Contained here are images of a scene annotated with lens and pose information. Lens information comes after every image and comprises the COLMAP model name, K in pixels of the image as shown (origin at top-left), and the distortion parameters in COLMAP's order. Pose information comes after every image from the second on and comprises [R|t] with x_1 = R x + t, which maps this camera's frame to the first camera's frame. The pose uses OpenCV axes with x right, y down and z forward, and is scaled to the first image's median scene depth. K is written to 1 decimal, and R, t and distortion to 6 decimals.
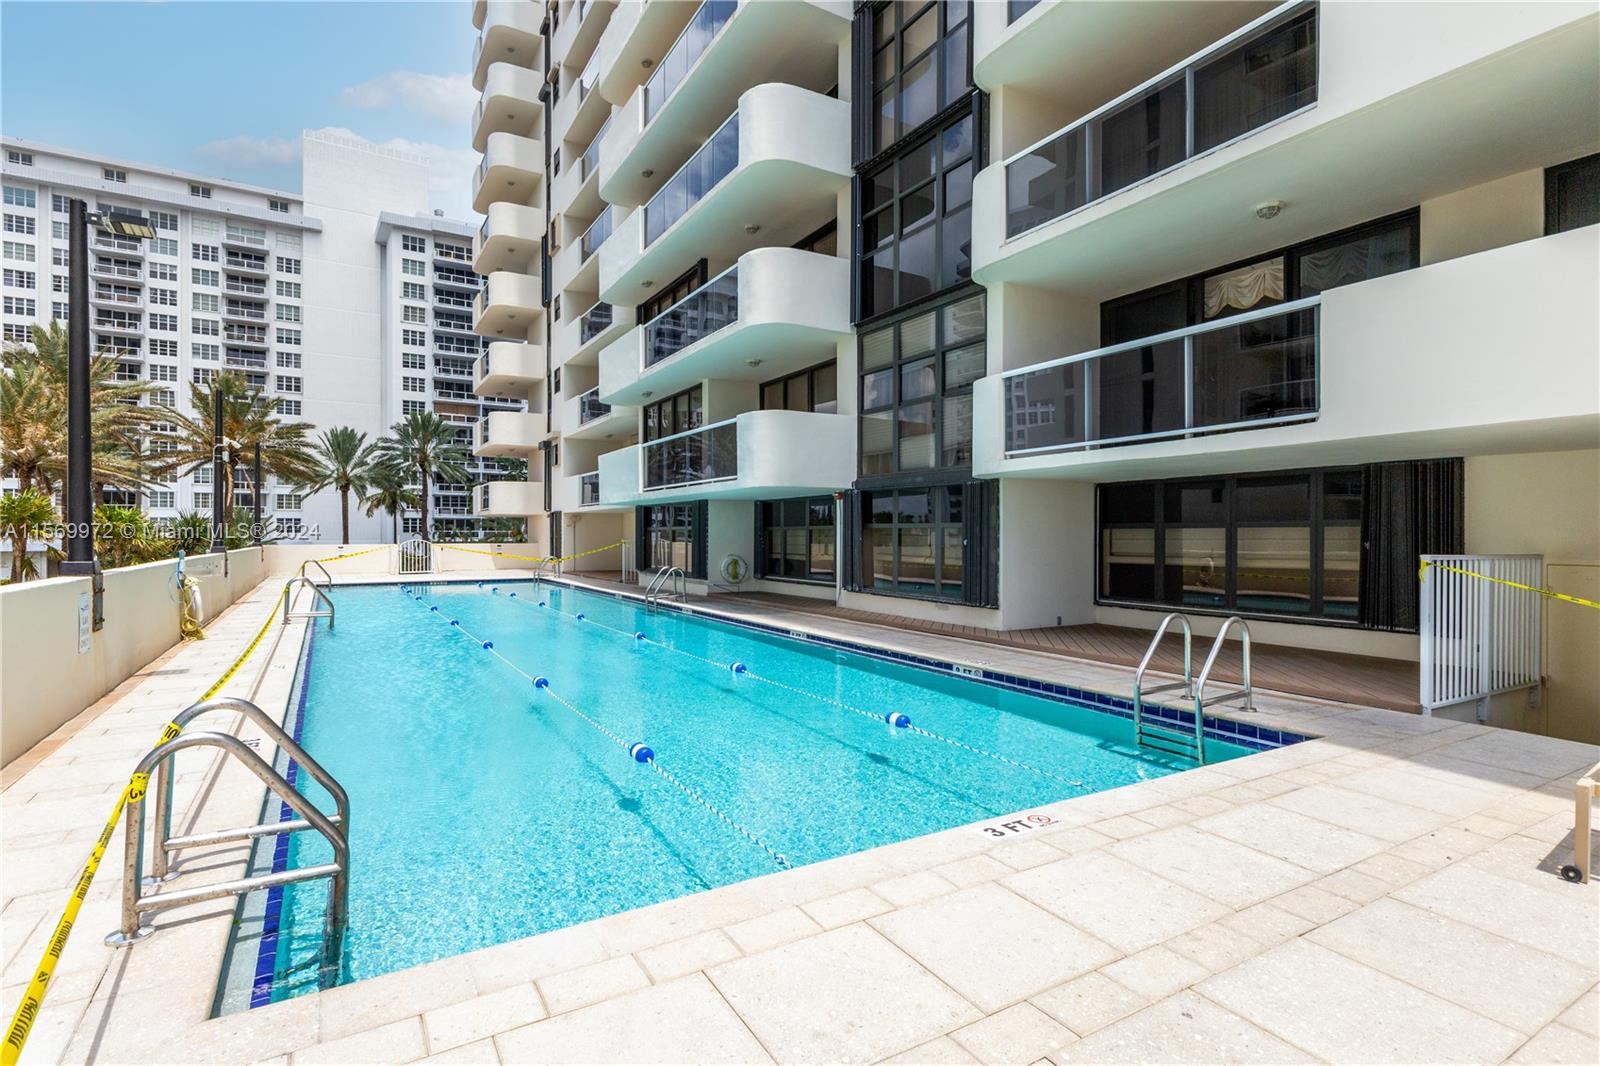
lens RADIAL K [[808.0, 0, 804.8], [0, 808.0, 536.8], [0, 0, 1]] dist [0.003678, 0.001414]
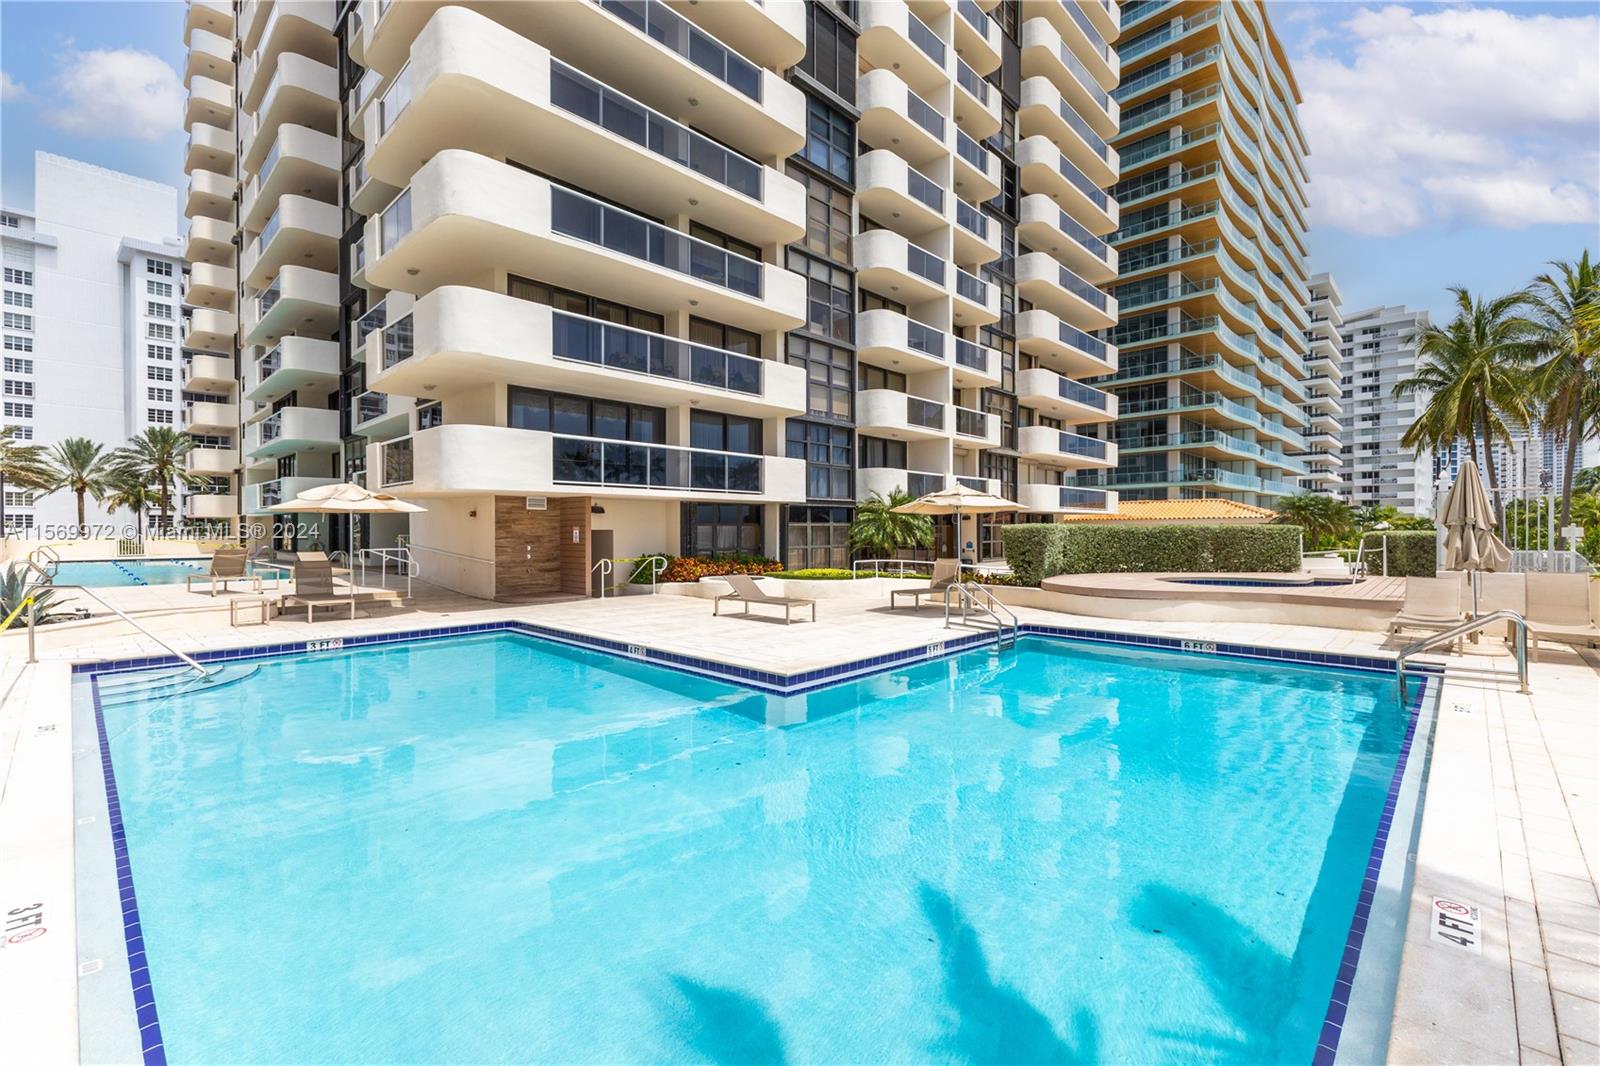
lens RADIAL K [[696.8, 0, 791.3], [0, 696.8, 530.0], [0, 0, 1]] dist [0.004276, -0.001483]
pose [[0.963582, -0.002752, 0.267397, 0.111181], [0.003008, 0.999995, -0.000549, 0.000068], [-0.267394, 0.001334, 0.963586, -0.182178]]
